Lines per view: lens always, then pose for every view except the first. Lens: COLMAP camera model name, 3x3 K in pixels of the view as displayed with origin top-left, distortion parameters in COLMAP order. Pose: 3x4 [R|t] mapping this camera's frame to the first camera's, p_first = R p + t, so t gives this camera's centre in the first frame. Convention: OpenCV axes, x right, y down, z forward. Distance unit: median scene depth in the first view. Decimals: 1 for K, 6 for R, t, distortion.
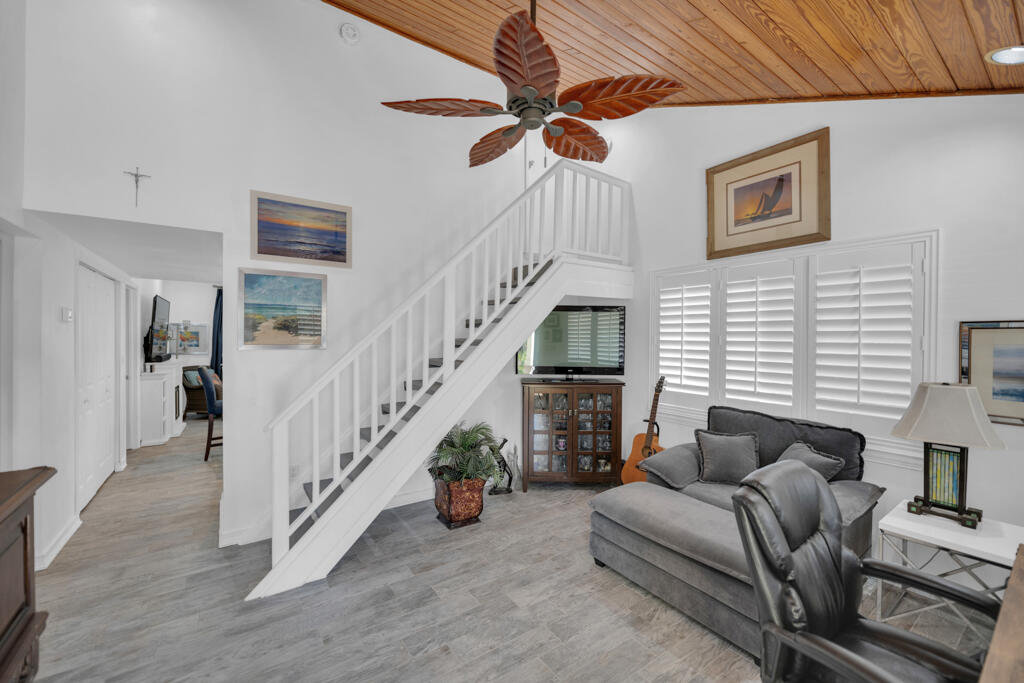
lens RADIAL K [[406.1, 0, 514.1], [0, 406.1, 339.4], [0, 0, 1]] dist [-0.008472, -0.000280]
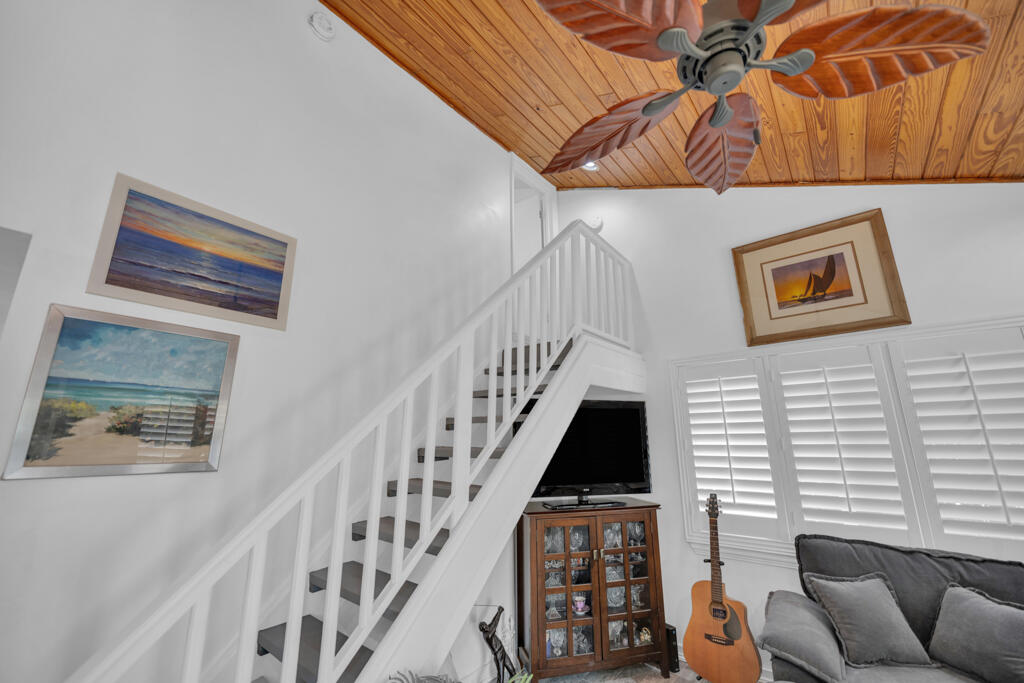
lens RADIAL K [[406.1, 0, 513.0], [0, 406.1, 339.7], [0, 0, 1]] dist [-0.008472, -0.000280]
pose [[0.964369, 0.053608, 0.259071, -0.244845], [0.013308, 0.968185, -0.249880, -0.005319], [-0.264225, 0.244424, 0.932975, 0.375881]]
